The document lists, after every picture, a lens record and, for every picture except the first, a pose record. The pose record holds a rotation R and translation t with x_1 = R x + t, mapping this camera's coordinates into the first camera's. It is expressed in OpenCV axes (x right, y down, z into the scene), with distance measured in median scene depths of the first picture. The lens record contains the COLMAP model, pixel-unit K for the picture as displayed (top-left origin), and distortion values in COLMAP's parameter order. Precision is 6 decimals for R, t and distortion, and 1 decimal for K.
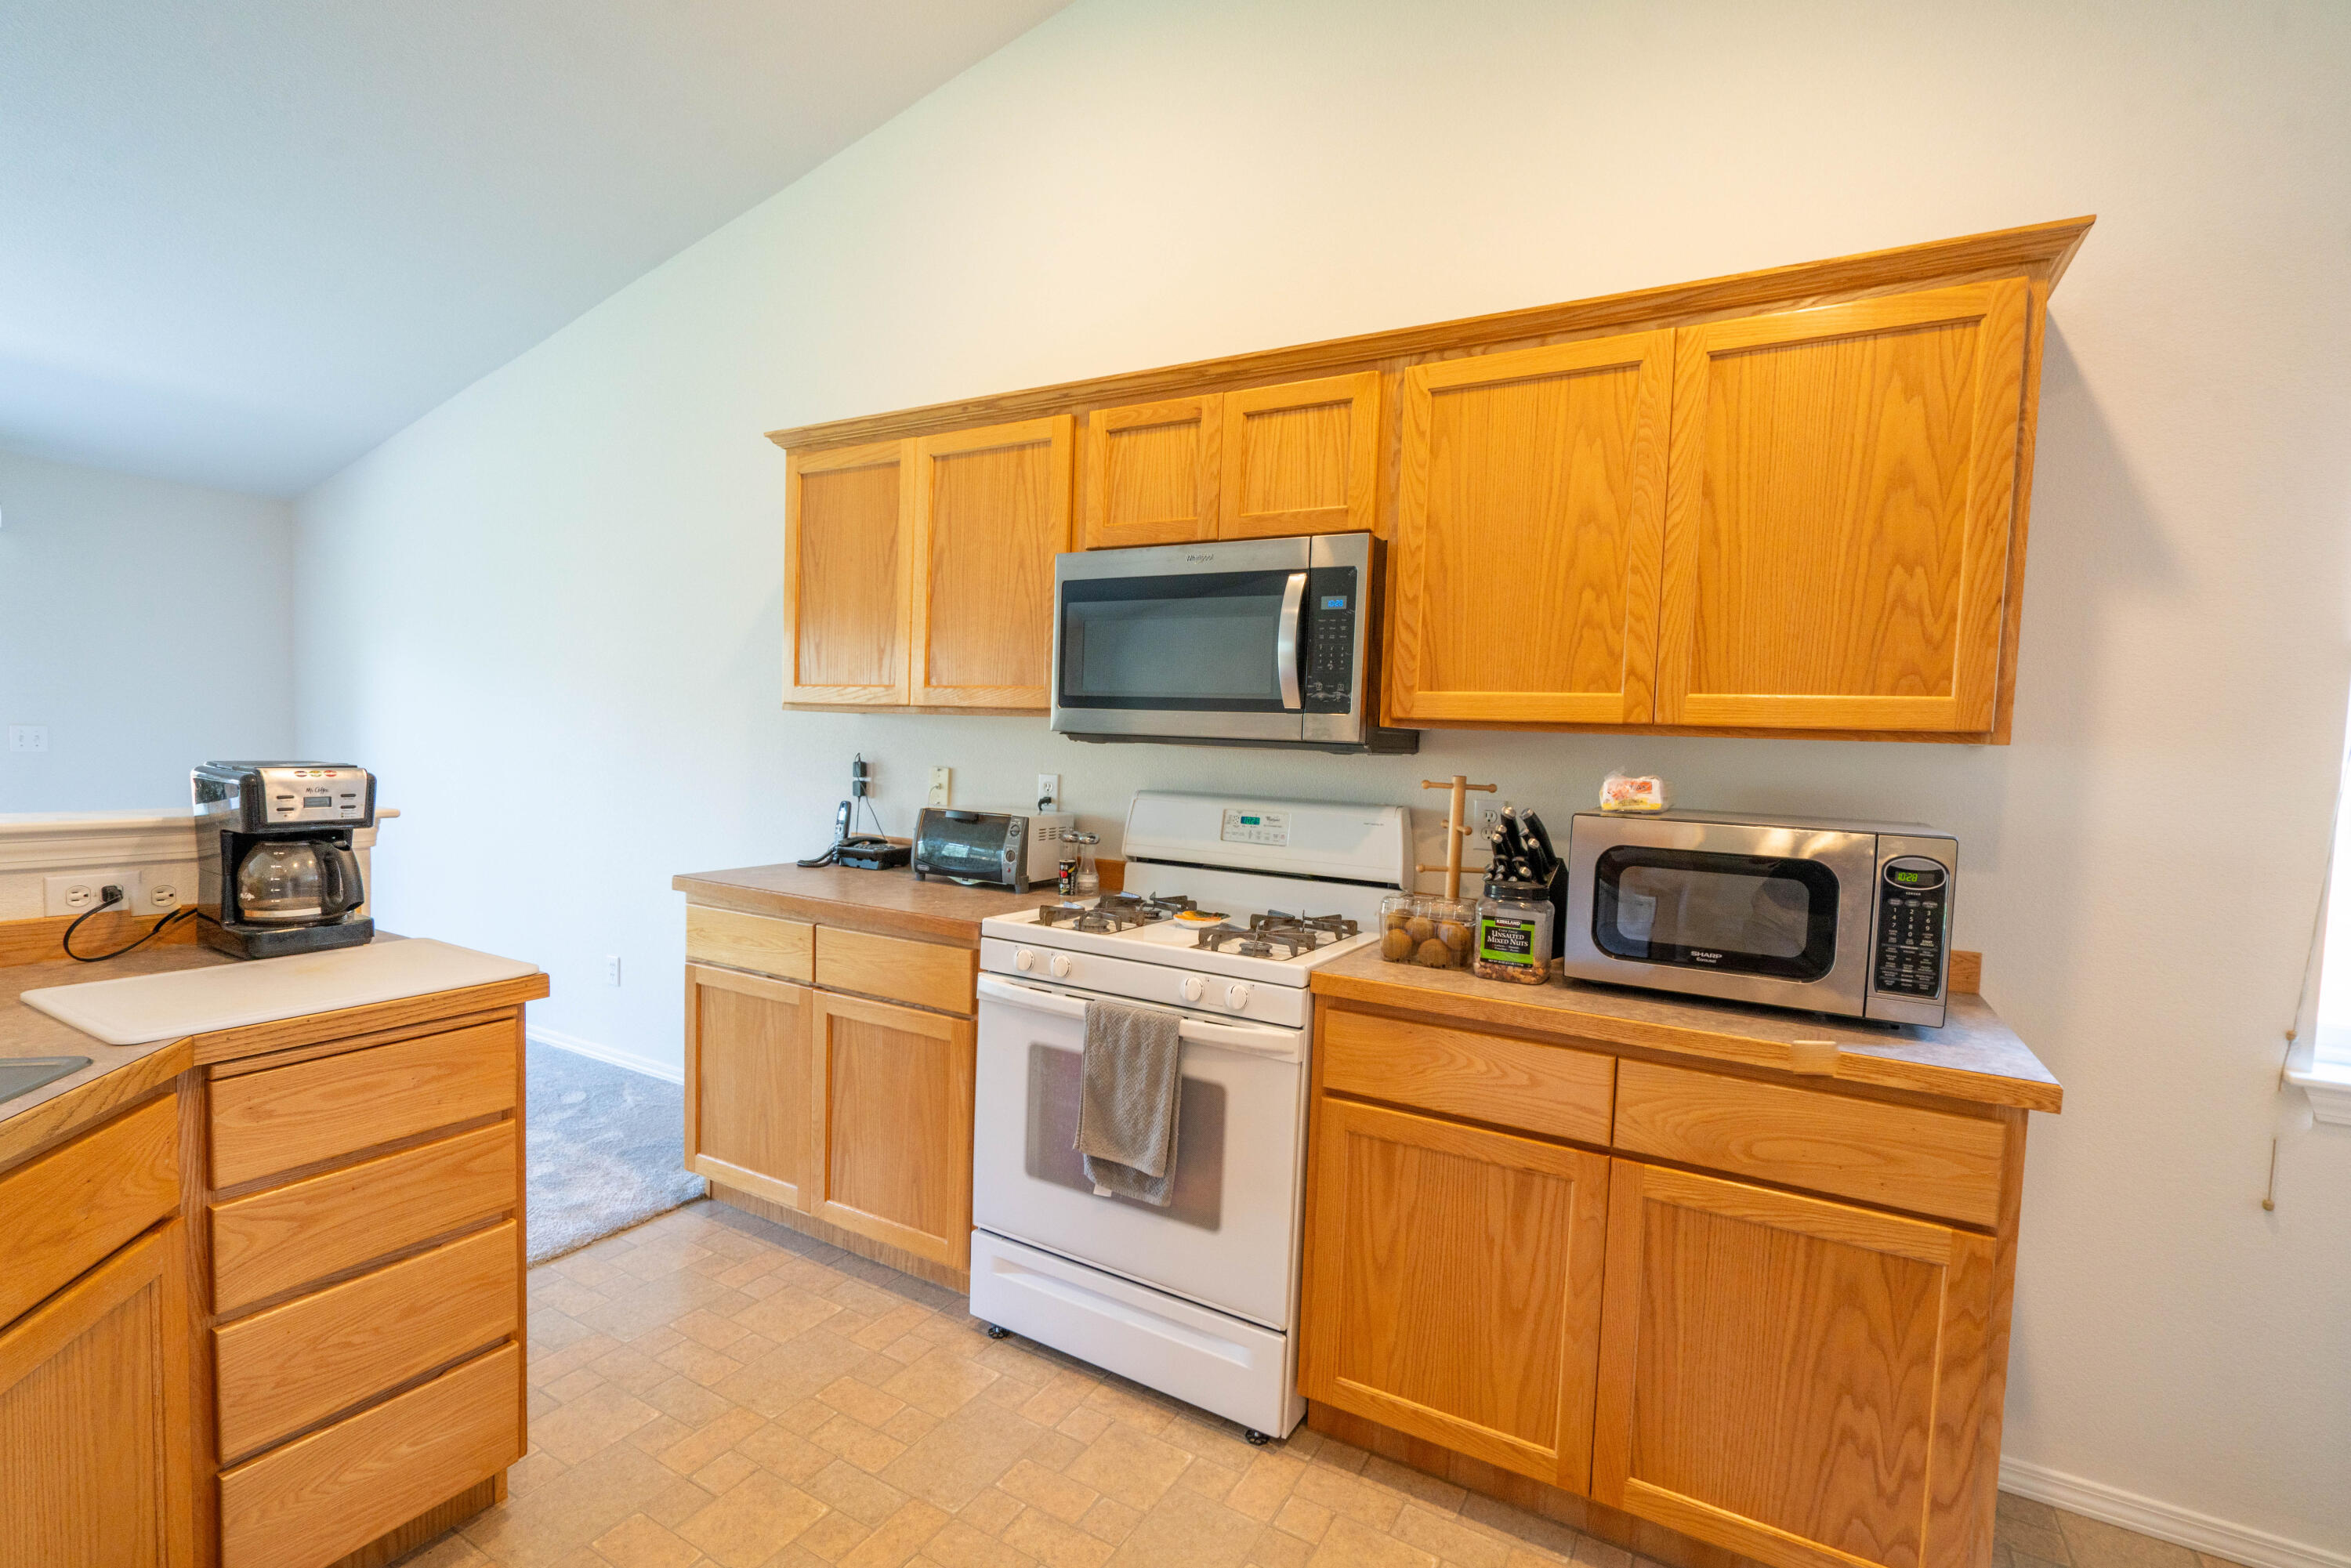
lens RADIAL K [[1061.1, 0, 1167.0], [0, 1061.1, 800.2], [0, 0, 1]] dist [-0.003904, 0.002240]
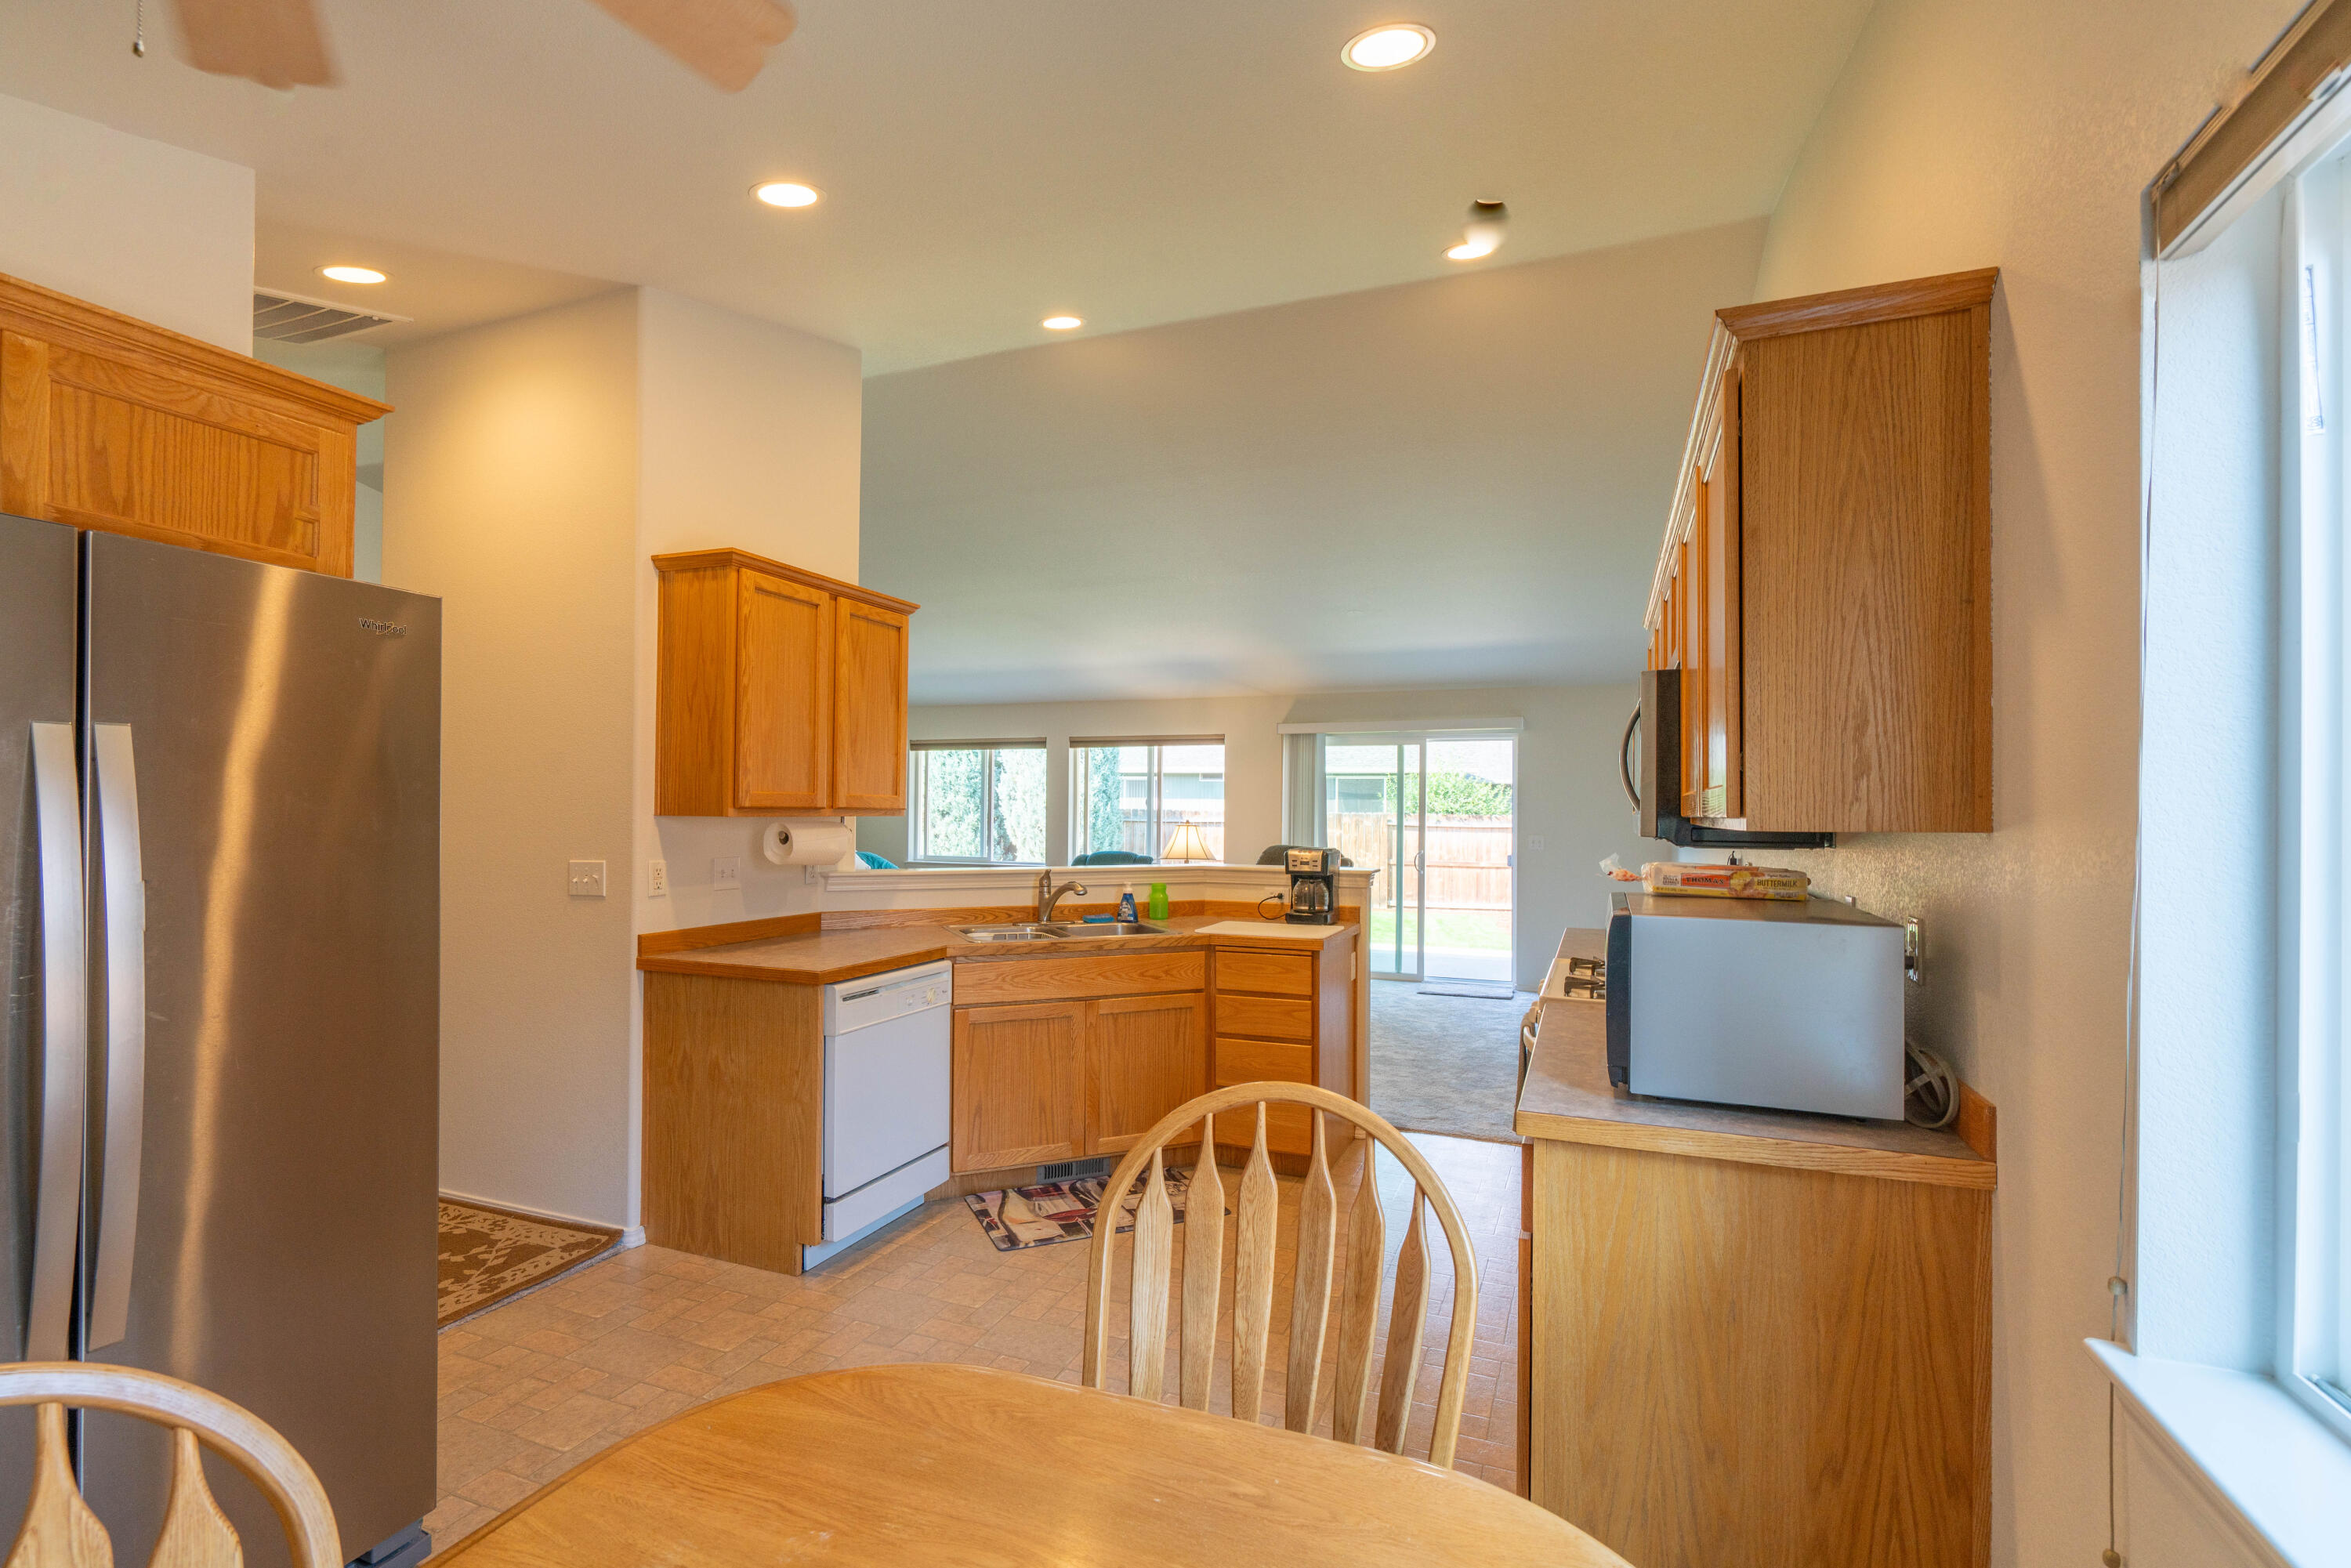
lens RADIAL K [[1061.1, 0, 1153.4], [0, 1061.1, 798.0], [0, 0, 1]] dist [-0.003904, 0.002240]
pose [[0.126700, -0.043363, -0.990993, 1.660084], [-0.061746, 0.996762, -0.051510, -0.000728], [0.990018, 0.067716, 0.123612, 0.339163]]
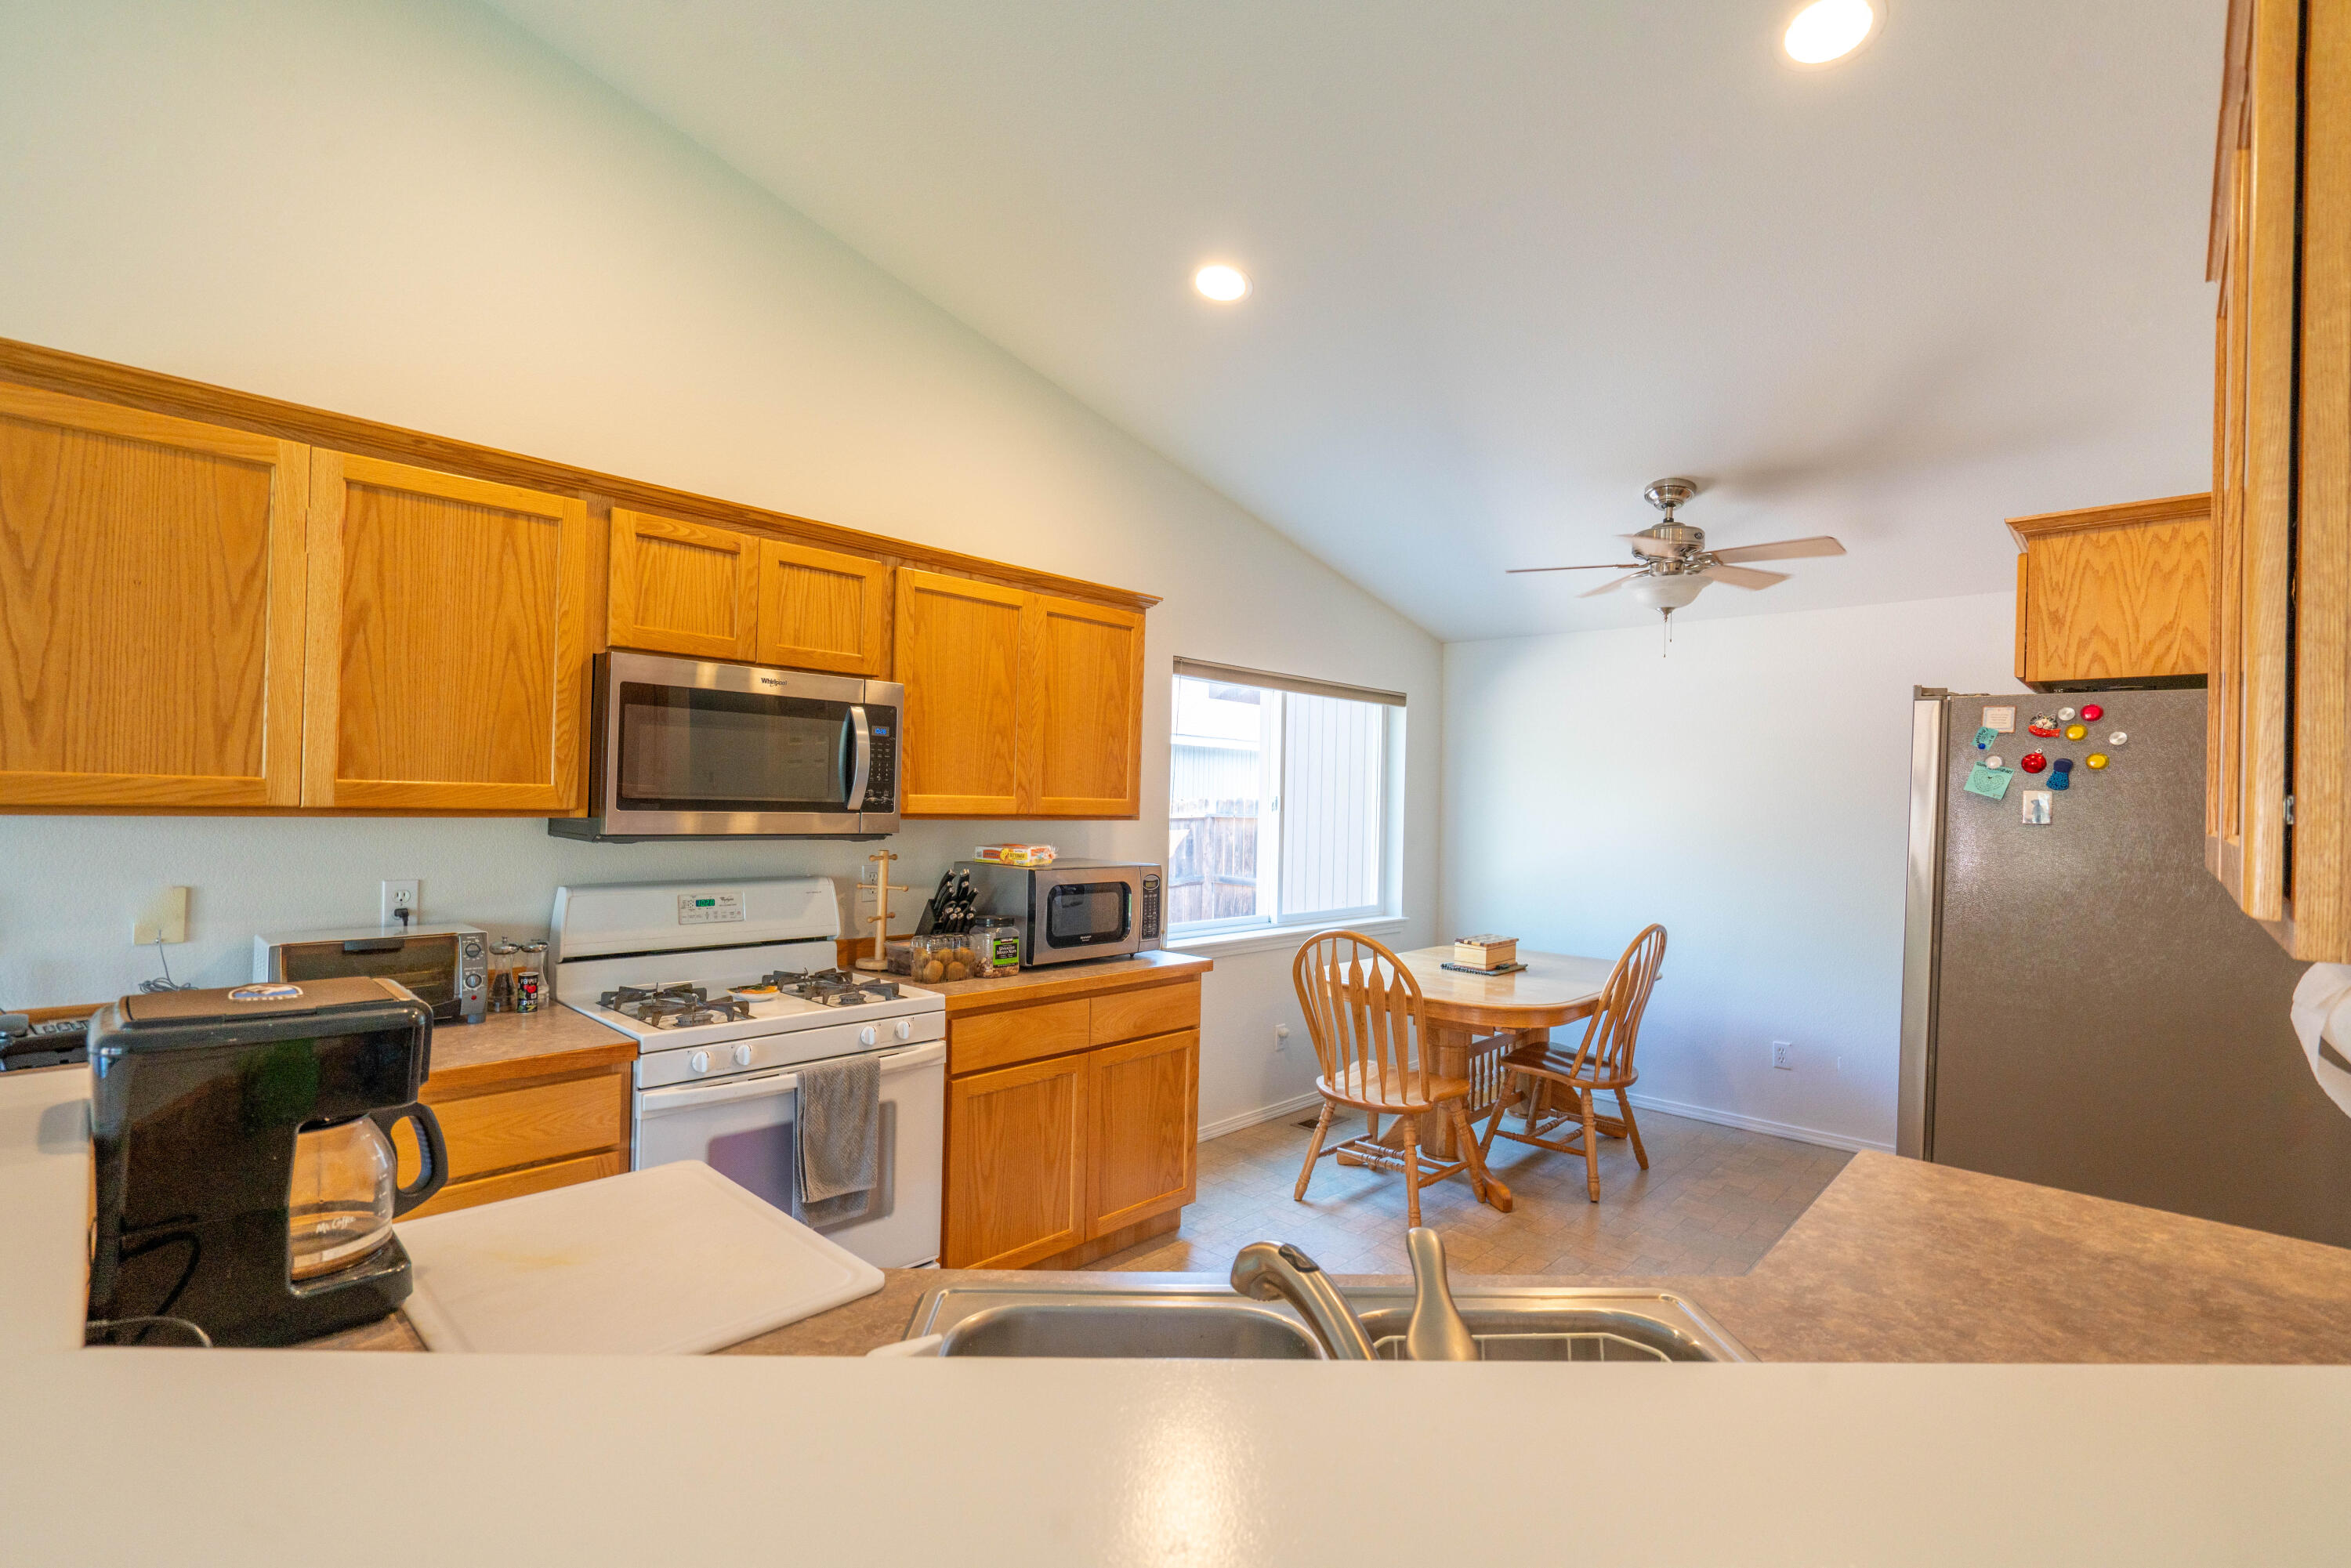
lens RADIAL K [[1061.1, 0, 1176.5], [0, 1061.1, 797.8], [0, 0, 1]] dist [-0.003904, 0.002240]
pose [[0.227574, -0.029035, 0.973328, -1.345820], [0.040955, 0.998956, 0.020224, -0.140521], [-0.972899, 0.035260, 0.228525, 0.407243]]
